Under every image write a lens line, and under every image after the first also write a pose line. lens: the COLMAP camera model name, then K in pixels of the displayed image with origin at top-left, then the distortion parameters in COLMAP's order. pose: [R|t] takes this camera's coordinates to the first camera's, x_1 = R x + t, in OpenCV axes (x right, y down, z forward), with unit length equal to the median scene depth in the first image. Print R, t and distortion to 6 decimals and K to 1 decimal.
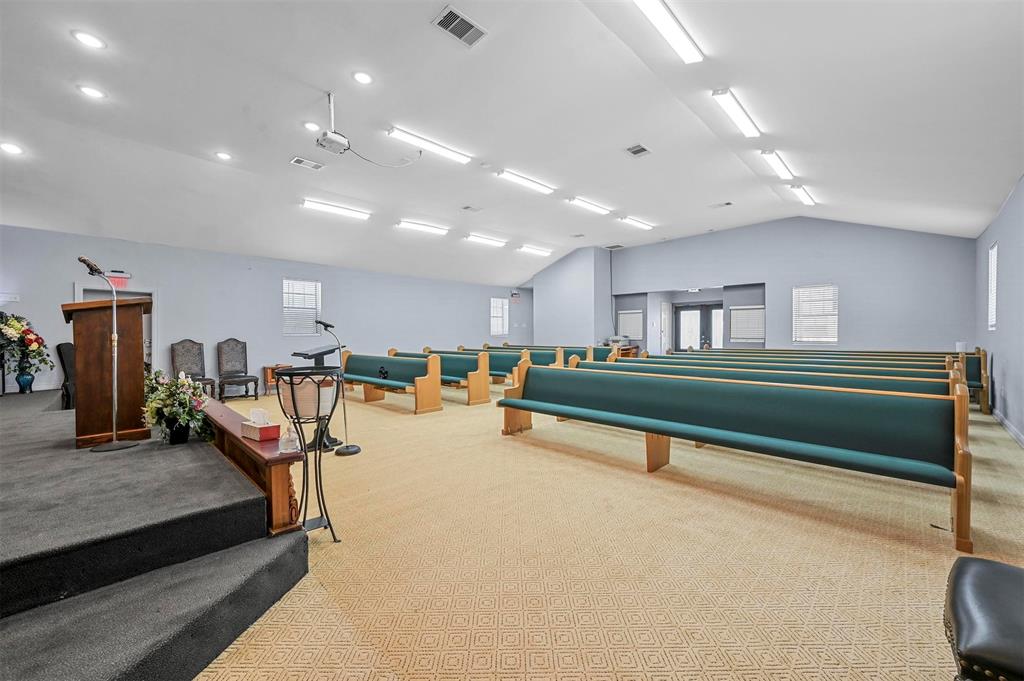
lens RADIAL K [[404.3, 0, 511.0], [0, 404.3, 335.8], [0, 0, 1]] dist [0.002165, 0.000446]
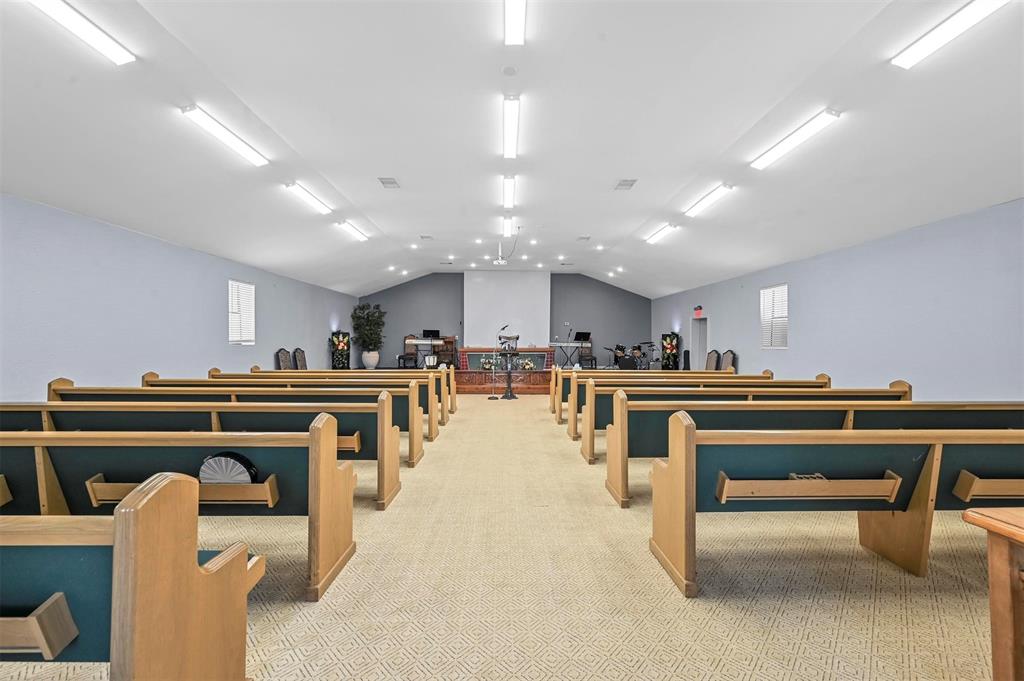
lens RADIAL K [[404.3, 0, 511.0], [0, 404.3, 335.8], [0, 0, 1]] dist [0.002165, 0.000446]
pose [[-0.699619, -0.008605, -0.714465, 0.764584], [-0.006795, 0.999962, -0.005390, -0.028886], [0.714484, 0.001084, -0.699651, 1.755620]]
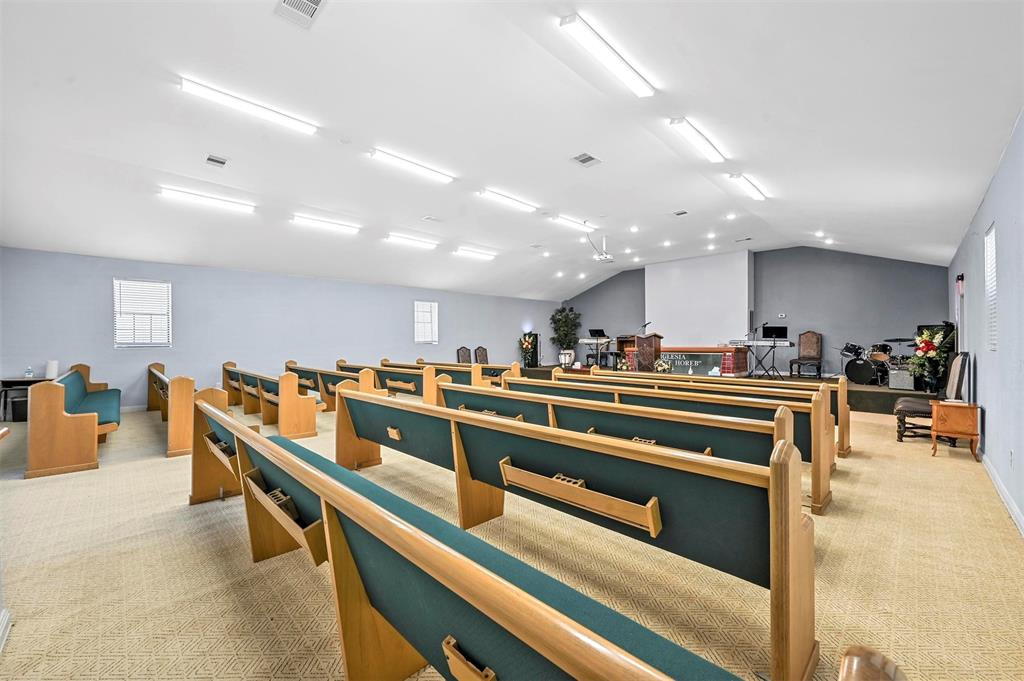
lens RADIAL K [[405.7, 0, 505.9], [0, 405.7, 341.8], [0, 0, 1]] dist [0.001202, 0.000027]
pose [[-0.999540, 0.007189, 0.029462, 0.013240], [0.007432, 0.999939, 0.008140, -0.022845], [-0.029401, 0.008355, -0.999533, 2.139188]]
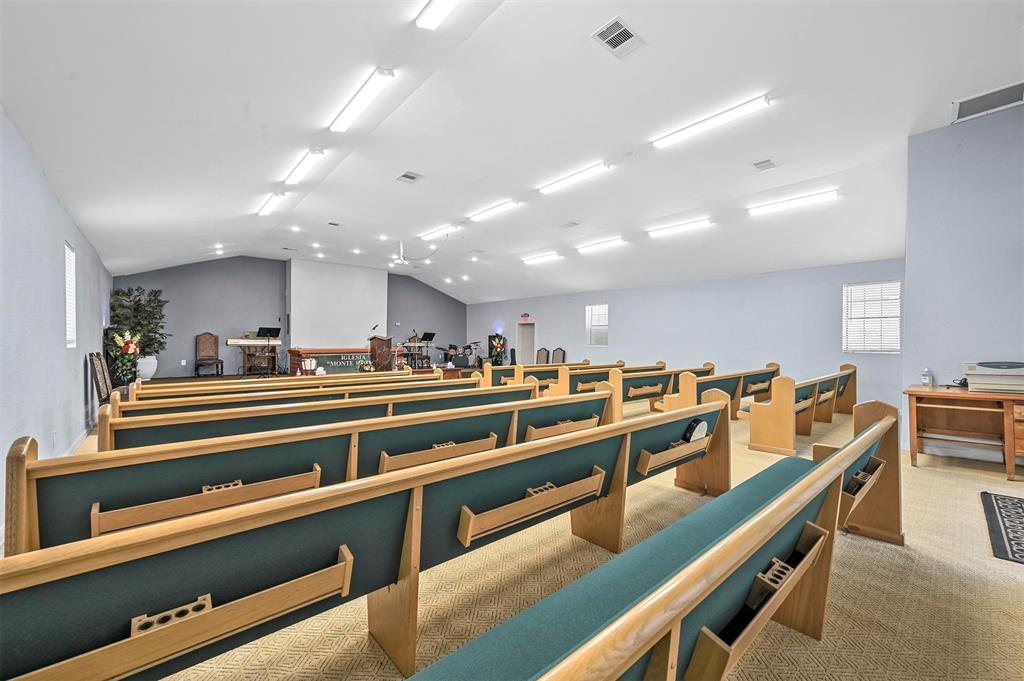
lens RADIAL K [[404.3, 0, 511.0], [0, 404.3, 335.8], [0, 0, 1]] dist [0.002165, 0.000446]
pose [[-0.064566, -0.013225, -0.997826, 1.192382], [-0.009517, 0.999875, -0.012637, -0.021214], [0.997868, 0.008681, -0.064684, 1.168892]]
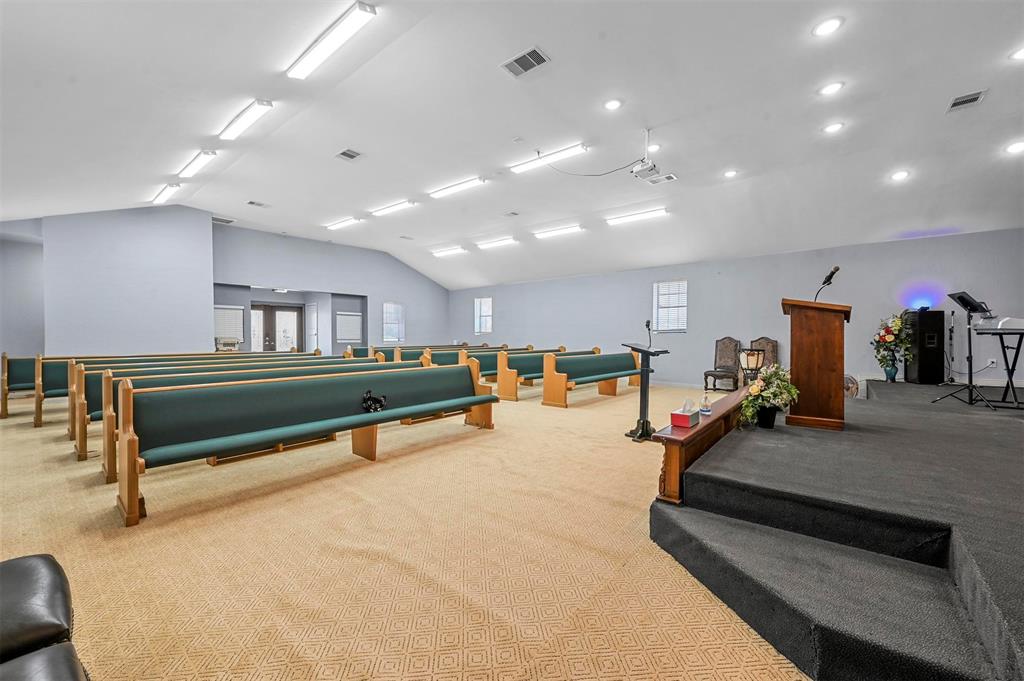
lens RADIAL K [[404.3, 0, 511.0], [0, 404.3, 335.8], [0, 0, 1]] dist [0.002165, 0.000446]
pose [[-0.088387, 0.004644, 0.996075, -1.065689], [0.009976, 0.999943, -0.003777, 0.010971], [-0.996036, 0.009603, -0.088428, 0.993570]]
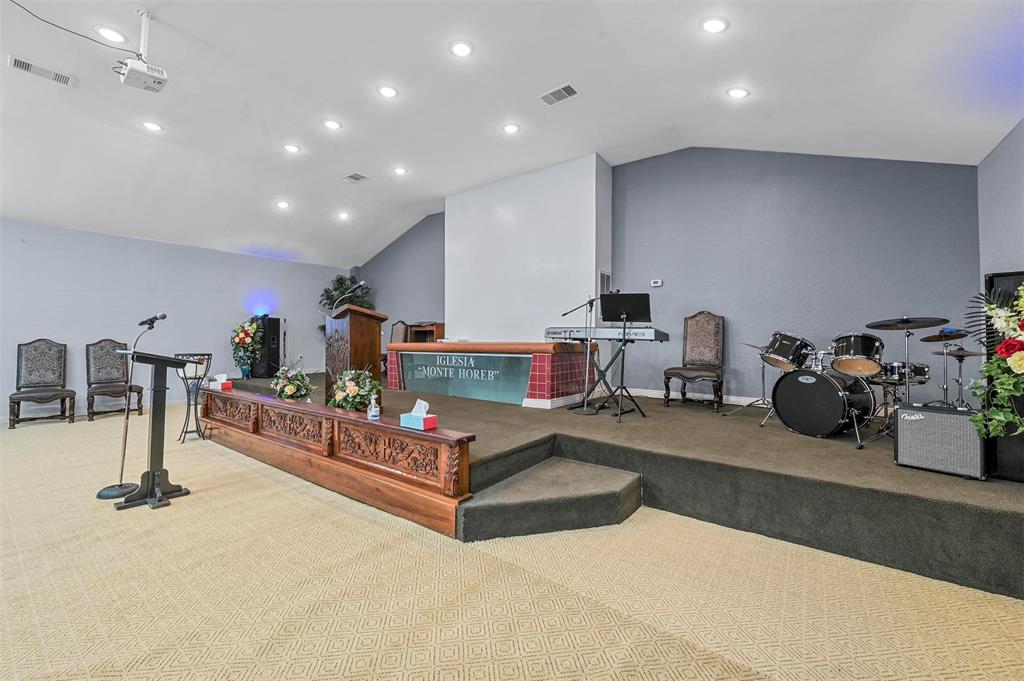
lens RADIAL K [[415.5, 0, 499.8], [0, 415.5, 337.7], [0, 0, 1]] dist [0.000433, 0.000177]
pose [[-0.992883, -0.000336, -0.119097, -0.671305], [-0.001154, 0.999976, 0.006801, 0.006197], [0.119092, 0.006891, -0.992859, 1.230195]]
